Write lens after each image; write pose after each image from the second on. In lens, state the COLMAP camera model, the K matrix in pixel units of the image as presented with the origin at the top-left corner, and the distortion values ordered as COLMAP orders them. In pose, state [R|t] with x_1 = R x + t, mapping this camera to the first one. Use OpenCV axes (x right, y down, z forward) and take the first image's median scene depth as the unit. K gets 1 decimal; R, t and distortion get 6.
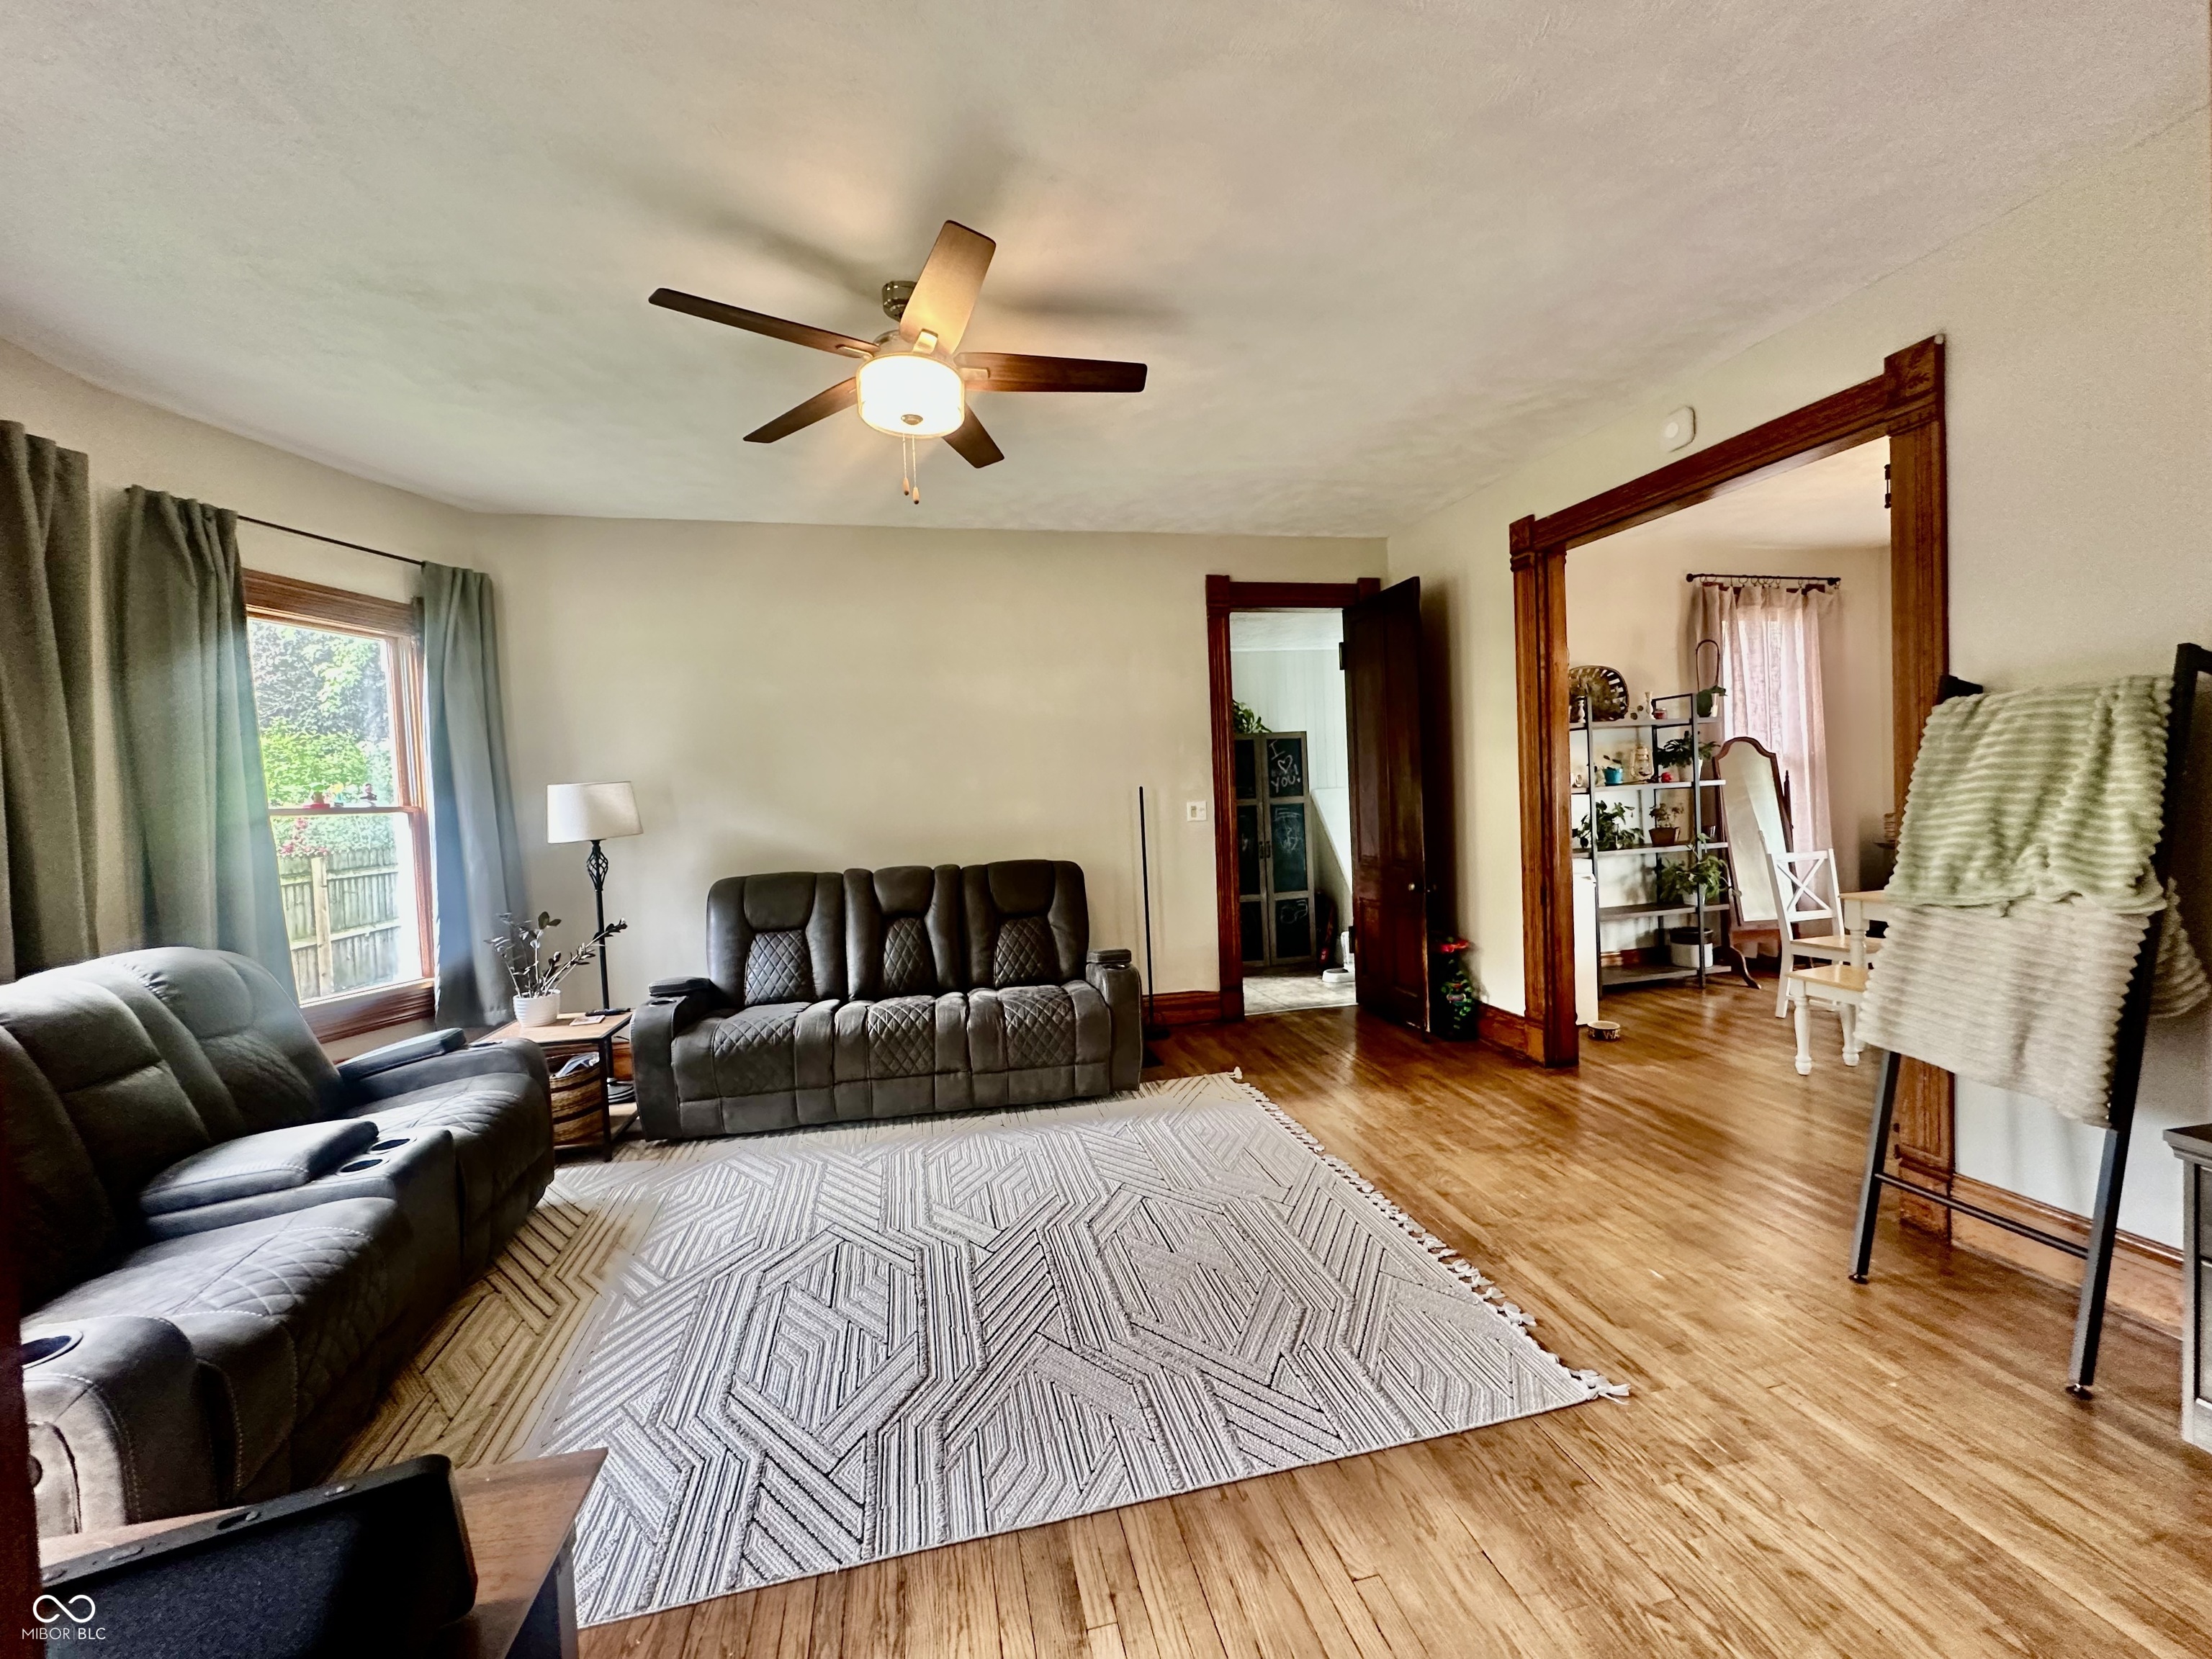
lens RADIAL K [[882.3, 0, 1107.2], [0, 882.3, 827.0], [0, 0, 1]] dist [0.001323, 0.000220]
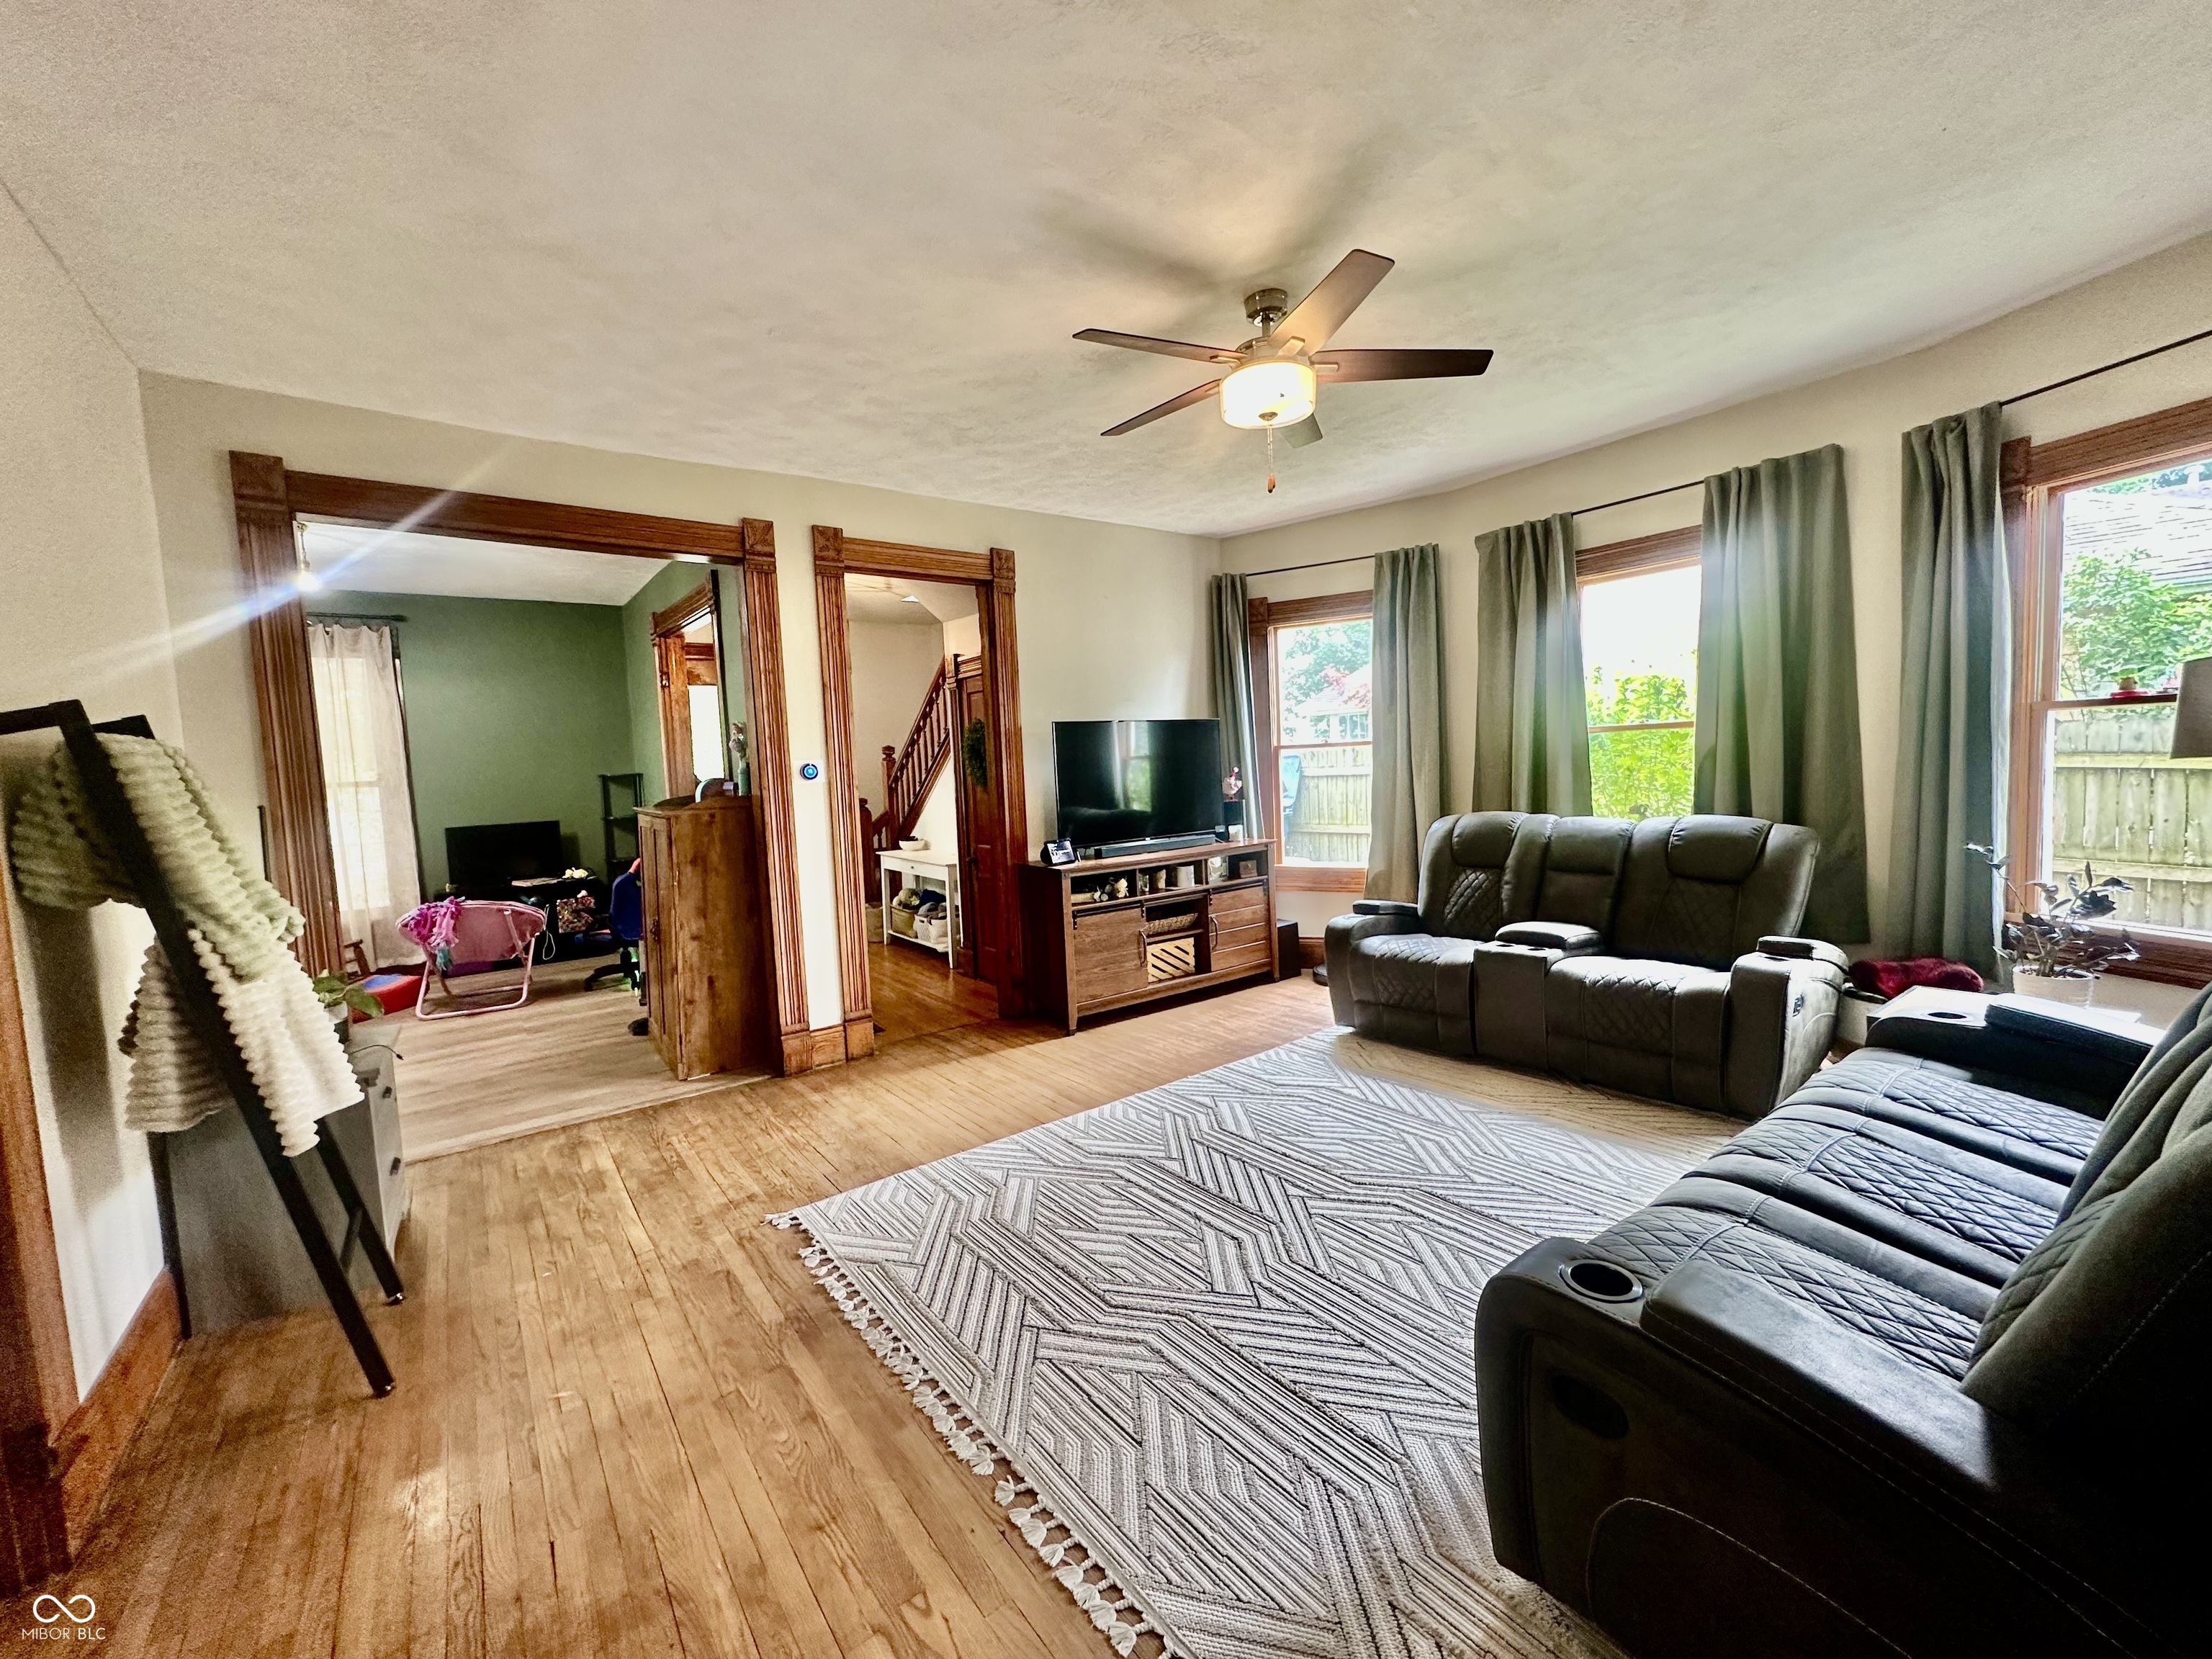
lens RADIAL K [[882.3, 0, 1104.7], [0, 882.3, 834.8], [0, 0, 1]] dist [0.001323, 0.000220]
pose [[-0.910359, 0.114038, -0.397797, 0.238231], [0.068619, 0.989571, 0.126651, -0.046330], [0.408091, 0.088001, -0.908690, 0.996950]]
